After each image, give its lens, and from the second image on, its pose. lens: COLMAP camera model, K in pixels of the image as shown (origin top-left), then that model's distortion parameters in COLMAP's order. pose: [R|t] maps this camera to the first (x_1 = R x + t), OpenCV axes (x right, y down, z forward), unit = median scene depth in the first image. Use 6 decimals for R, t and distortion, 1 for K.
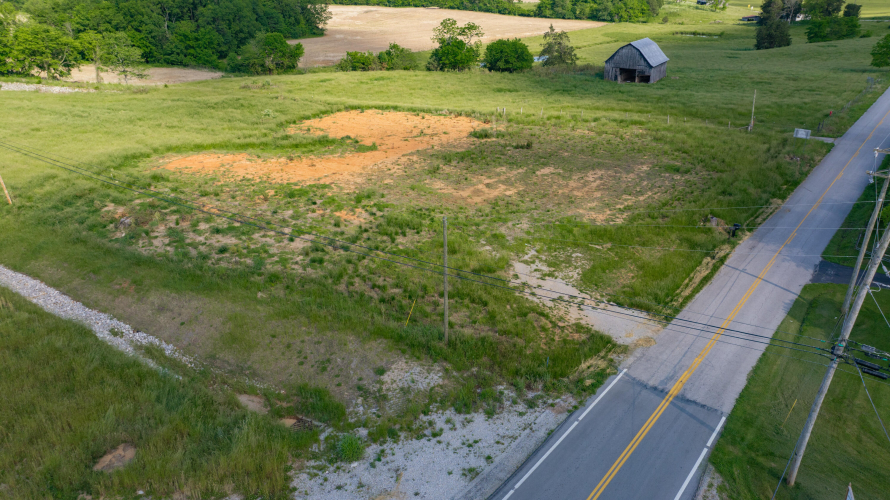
lens RADIAL K [[613.3, 0, 445.7], [0, 613.3, 251.0], [0, 0, 1]] dist [-0.021676, 0.006295]
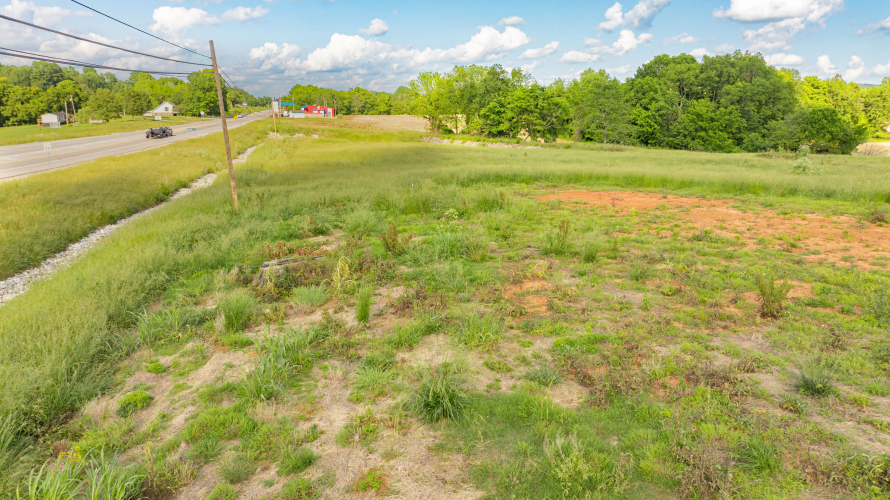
lens RADIAL K [[613.3, 0, 445.5], [0, 613.3, 251.1], [0, 0, 1]] dist [-0.021676, 0.006295]
pose [[0.703788, 0.157060, -0.692830, -0.073616], [-0.291970, 0.953030, -0.080542, -0.017330], [0.647638, 0.258970, 0.716588, 0.246798]]
